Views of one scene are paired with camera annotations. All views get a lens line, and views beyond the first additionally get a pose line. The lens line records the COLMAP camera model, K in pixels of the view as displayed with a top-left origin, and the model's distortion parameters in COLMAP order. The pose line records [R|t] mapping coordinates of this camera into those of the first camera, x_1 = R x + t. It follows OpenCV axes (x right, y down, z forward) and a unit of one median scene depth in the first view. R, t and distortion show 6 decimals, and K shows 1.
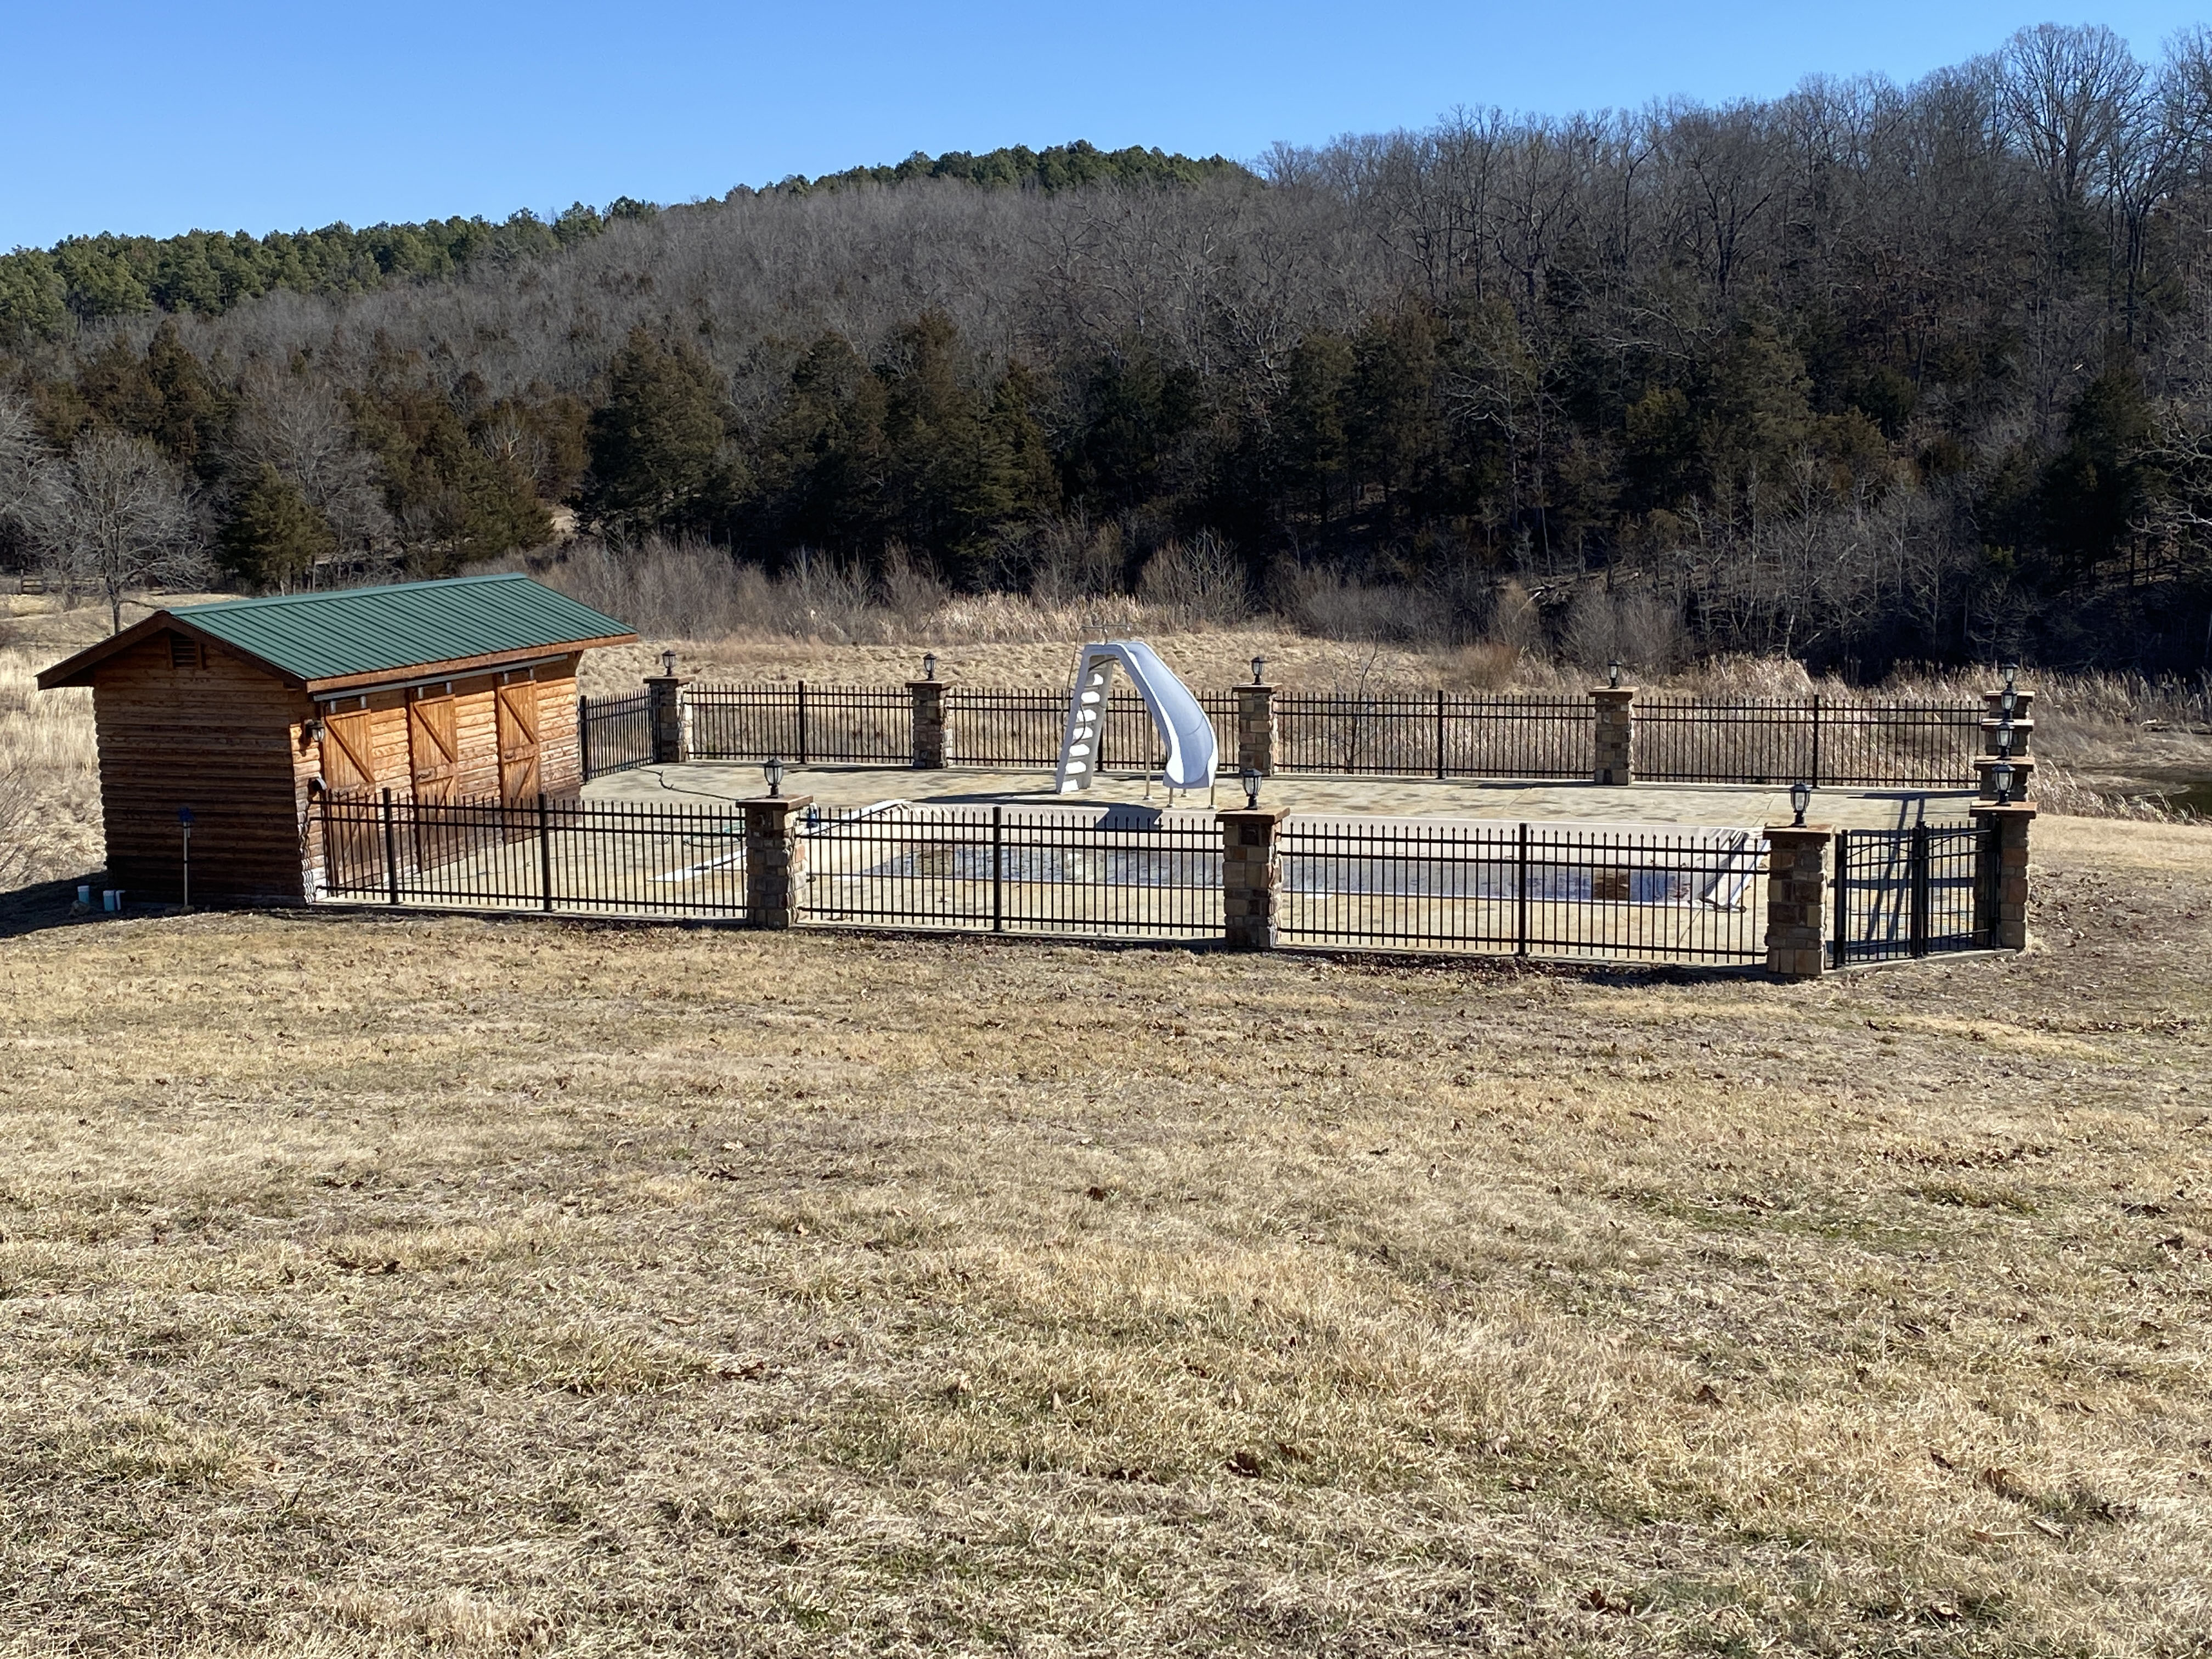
lens RADIAL K [[2743.8, 0, 1108.7], [0, 2743.8, 828.0], [0, 0, 1]] dist [0.011657, 0.000000]
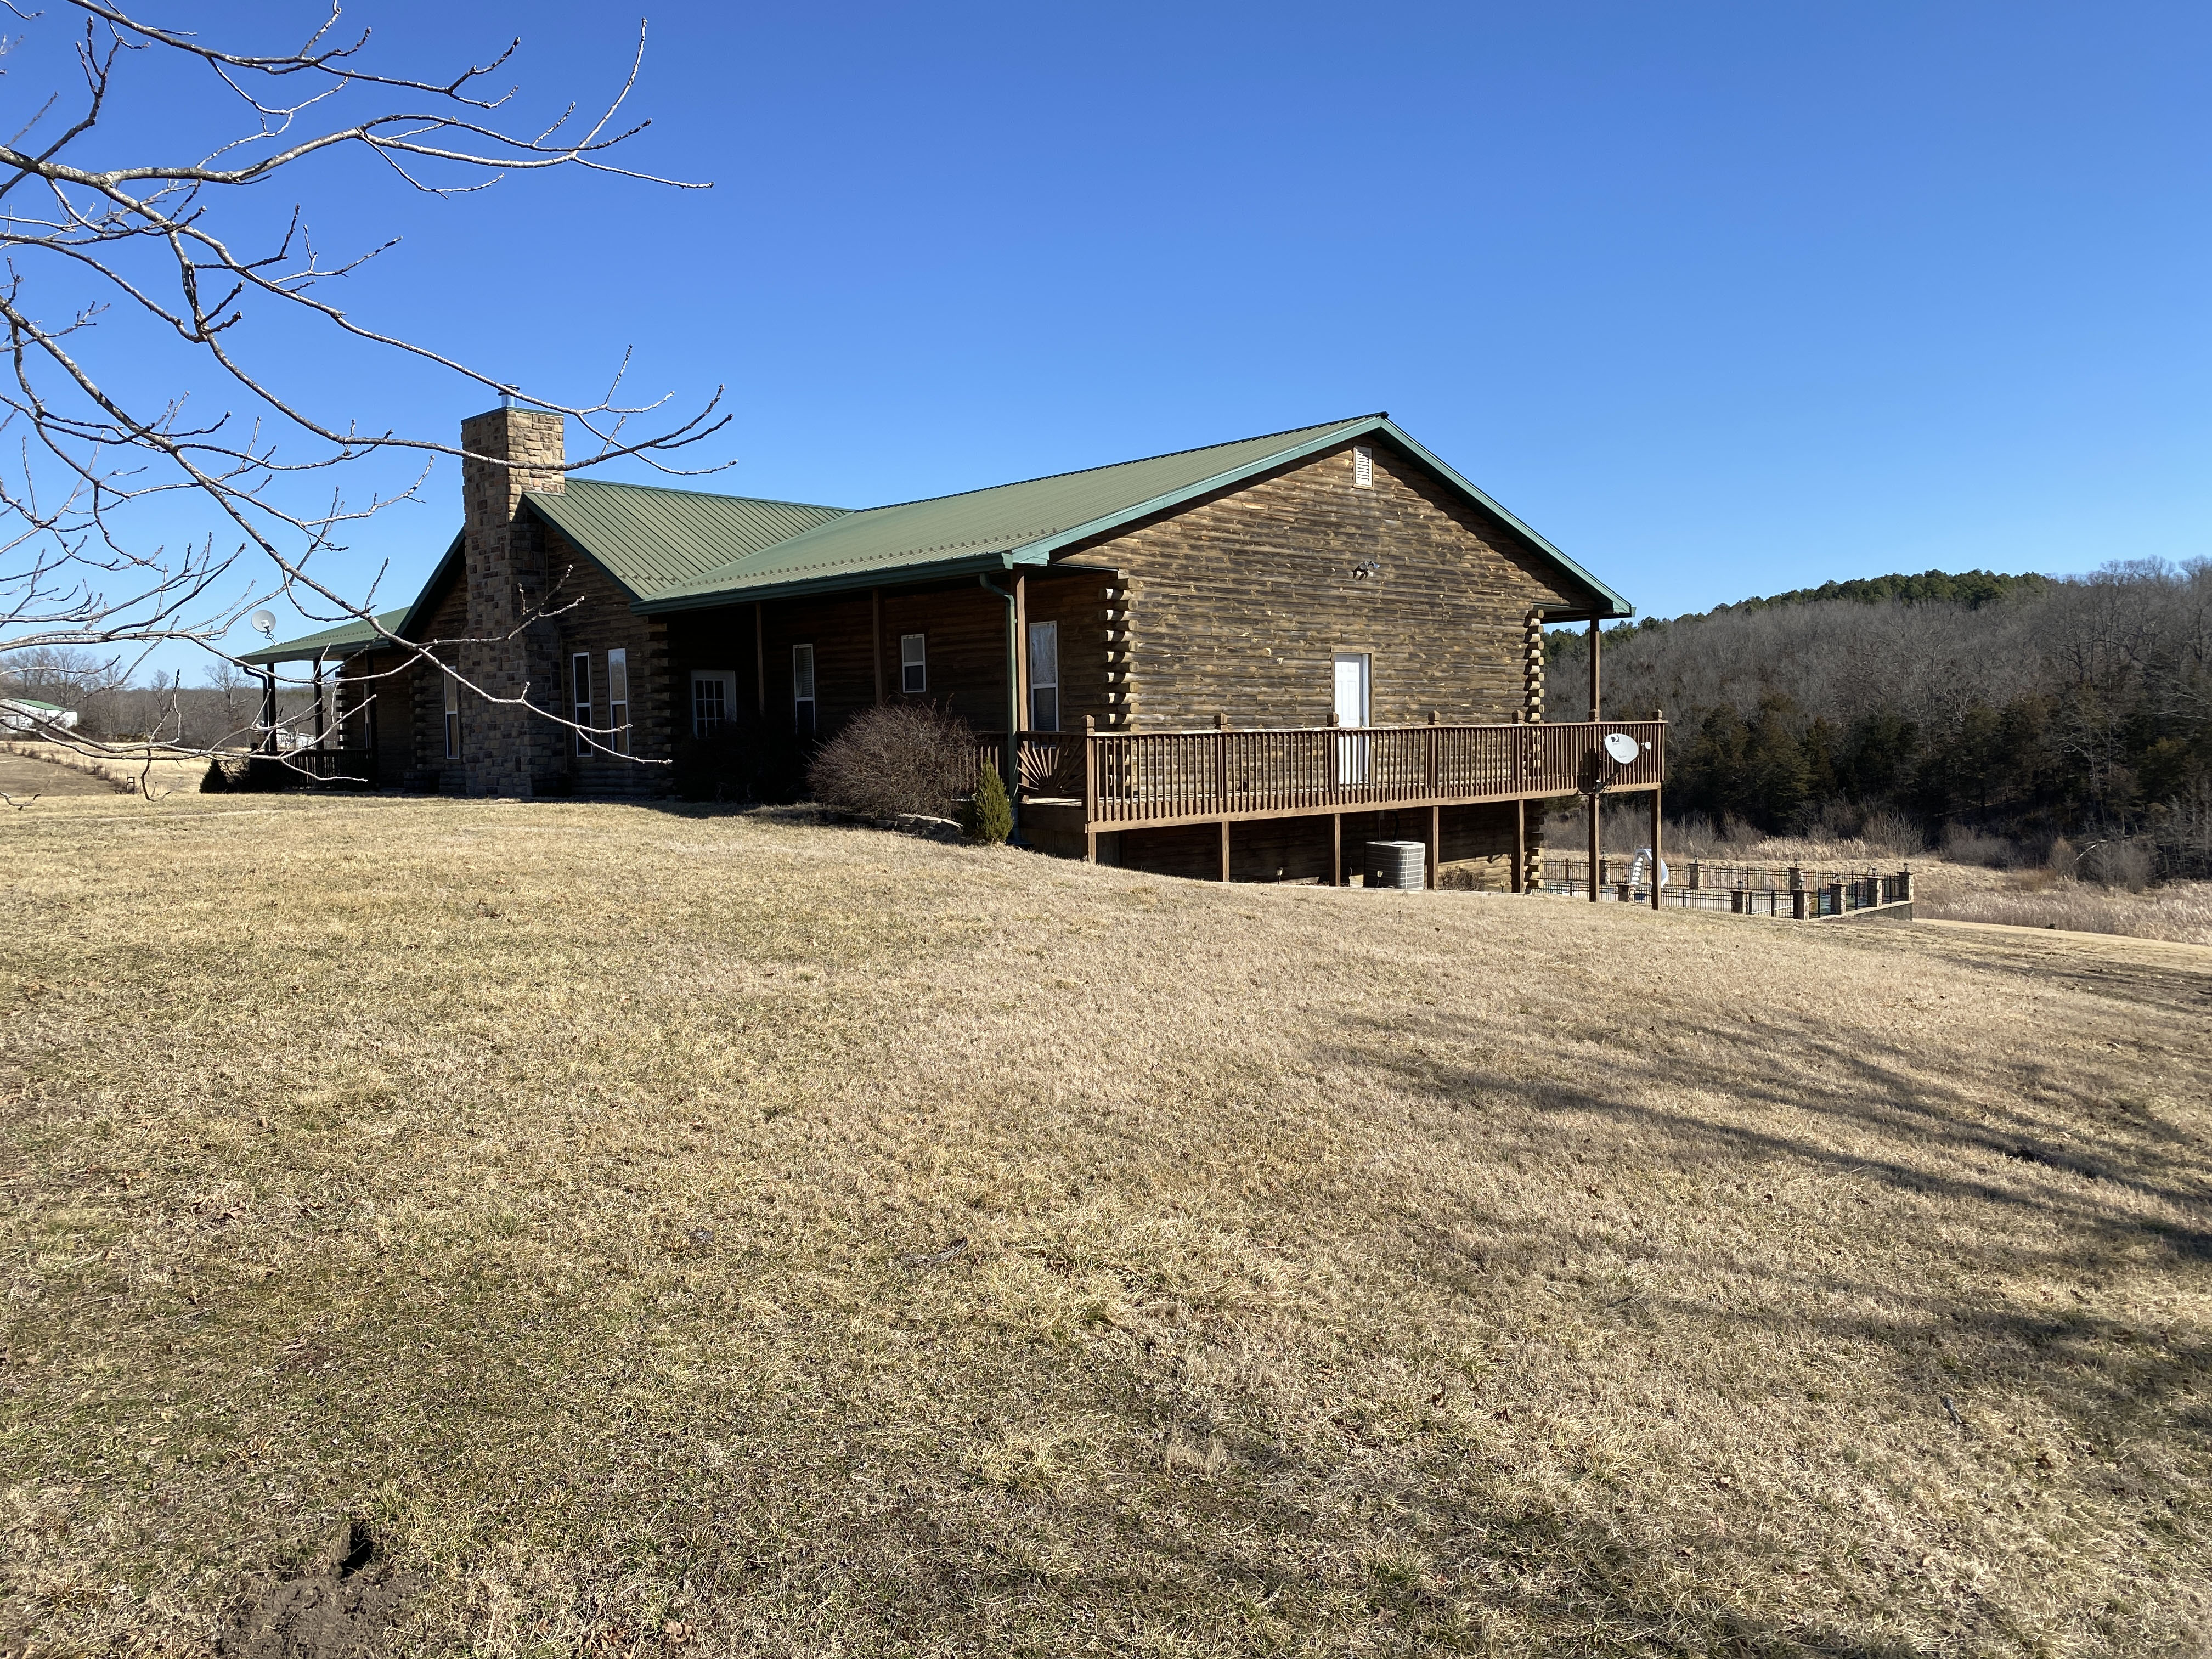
lens RADIAL K [[1704.5, 0, 1108.5], [0, 1704.5, 827.2], [0, 0, 1]] dist [0.038799, -0.016905]
pose [[0.876900, 0.024487, -0.480048, 0.117741], [-0.064262, 0.995709, -0.066595, 0.023113], [0.476357, 0.089246, 0.874711, -0.328173]]
